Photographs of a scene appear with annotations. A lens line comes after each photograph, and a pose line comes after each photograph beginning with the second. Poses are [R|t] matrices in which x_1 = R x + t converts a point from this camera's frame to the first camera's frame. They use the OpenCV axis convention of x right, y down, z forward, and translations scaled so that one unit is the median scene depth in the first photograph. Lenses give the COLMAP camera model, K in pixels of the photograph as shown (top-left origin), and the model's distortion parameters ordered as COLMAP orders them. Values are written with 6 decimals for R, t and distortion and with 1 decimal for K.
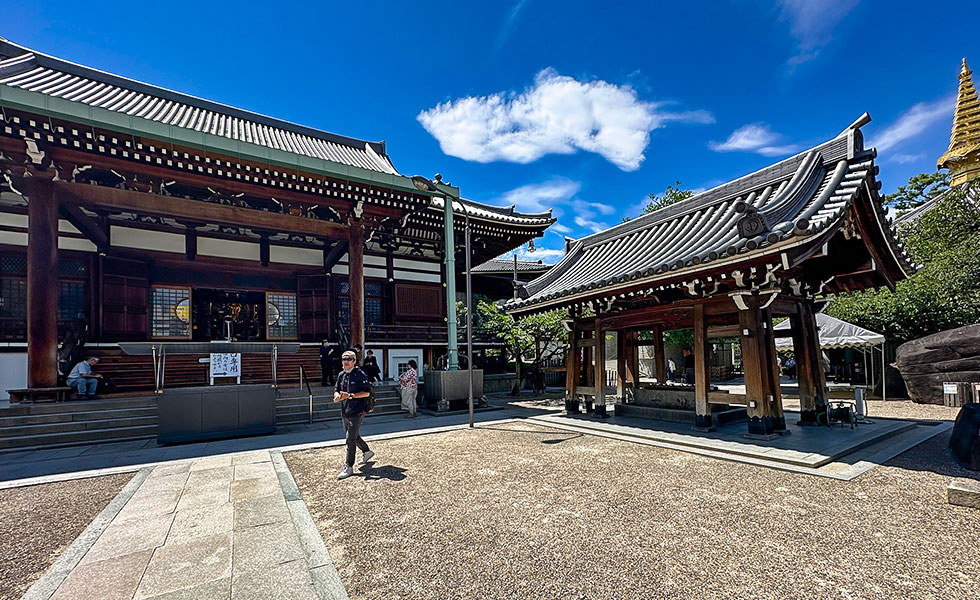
lens RADIAL K [[404.9, 0, 498.7], [0, 404.9, 349.5], [0, 0, 1]] dist [-0.001271, 0.000107]
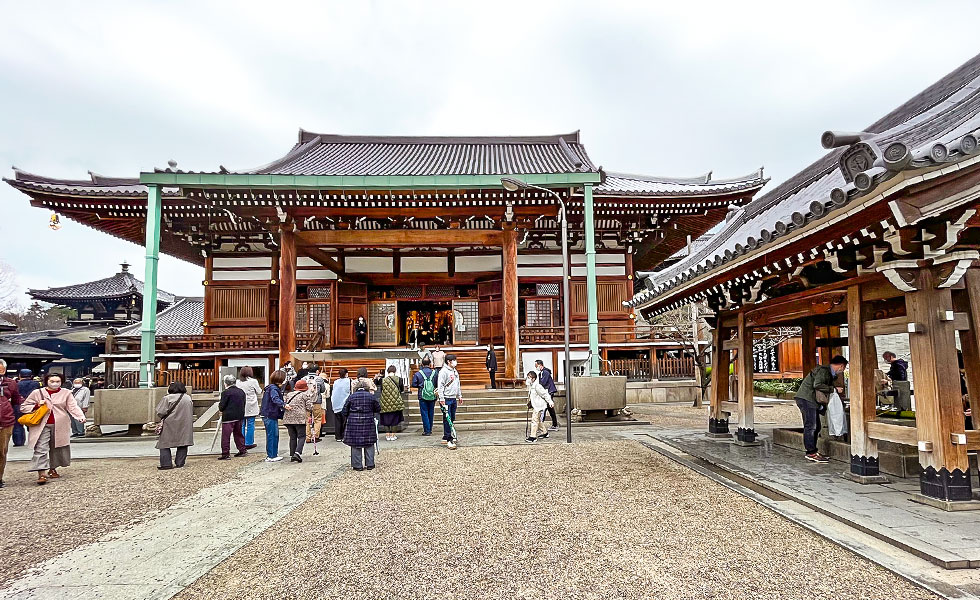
lens RADIAL K [[452.5, 0, 509.0], [0, 452.5, 335.8], [0, 0, 1]] dist [-0.000963, -0.001362]
pose [[0.861053, -0.025624, -0.507869, 0.185580], [0.010242, 0.999401, -0.033059, -0.005956], [0.508412, 0.023264, 0.860799, 0.040973]]
